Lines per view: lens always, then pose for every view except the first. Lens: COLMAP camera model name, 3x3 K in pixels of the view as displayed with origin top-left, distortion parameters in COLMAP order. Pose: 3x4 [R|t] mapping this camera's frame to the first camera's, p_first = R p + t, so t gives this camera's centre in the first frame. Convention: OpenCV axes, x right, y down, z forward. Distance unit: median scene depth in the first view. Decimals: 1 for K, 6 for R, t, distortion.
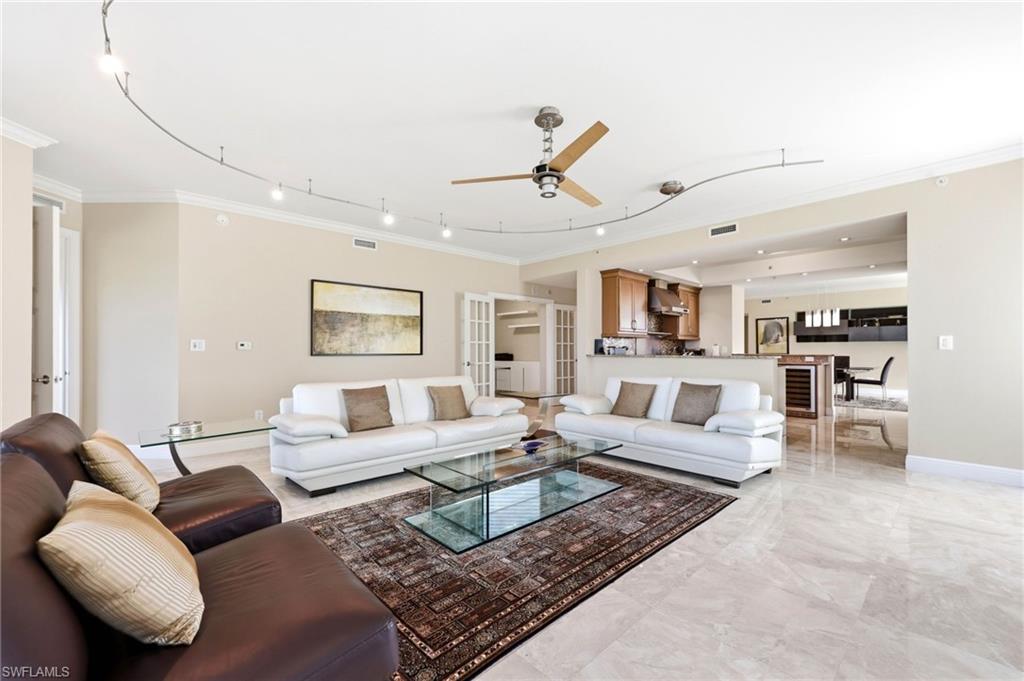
lens RADIAL K [[415.4, 0, 514.1], [0, 415.4, 345.8], [0, 0, 1]] dist [-0.002638, -0.000329]
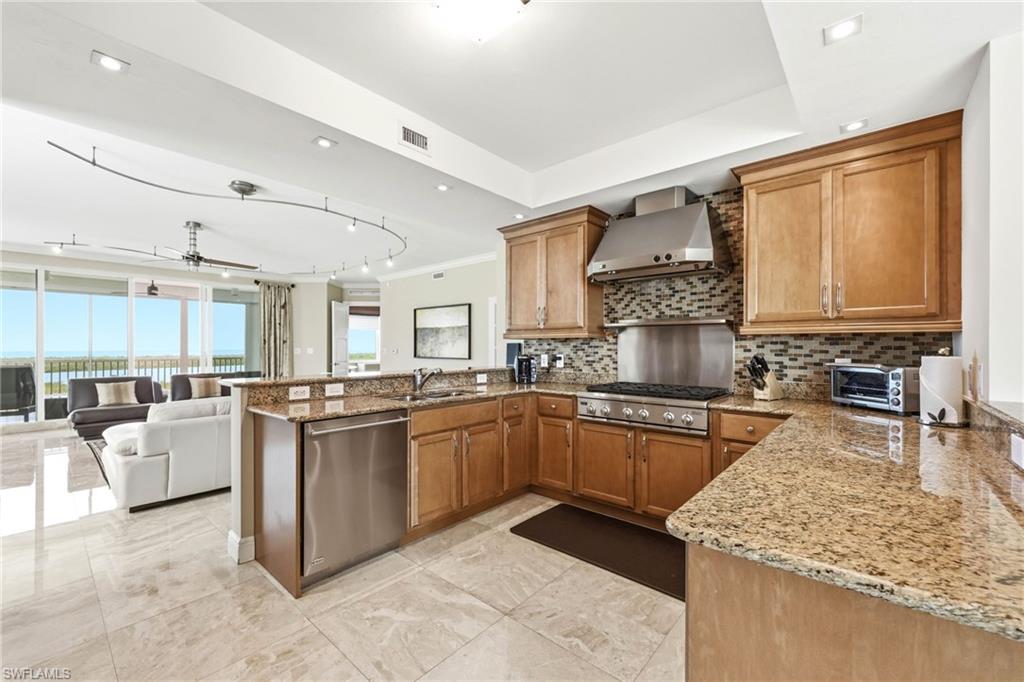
lens RADIAL K [[414.5, 0, 513.2], [0, 414.5, 344.8], [0, 0, 1]] dist [0.001913, 0.000127]
pose [[0.101482, -0.004850, -0.994826, 0.947102], [0.010428, 0.999938, -0.003811, -0.013084], [0.994783, -0.009988, 0.101526, 1.042547]]
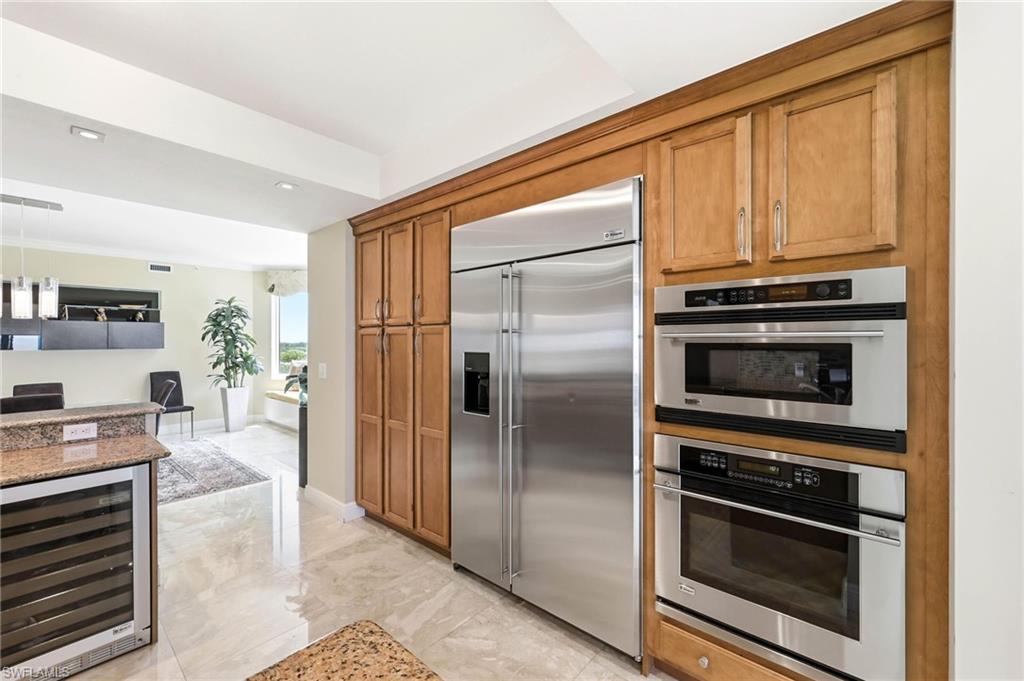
lens RADIAL K [[414.7, 0, 513.5], [0, 414.7, 338.9], [0, 0, 1]] dist [-0.000768, -0.000014]
pose [[-0.097570, 0.000886, 0.995228, 0.461356], [-0.006655, 0.999977, -0.001542, -0.045840], [-0.995206, -0.006774, -0.097562, 0.866338]]
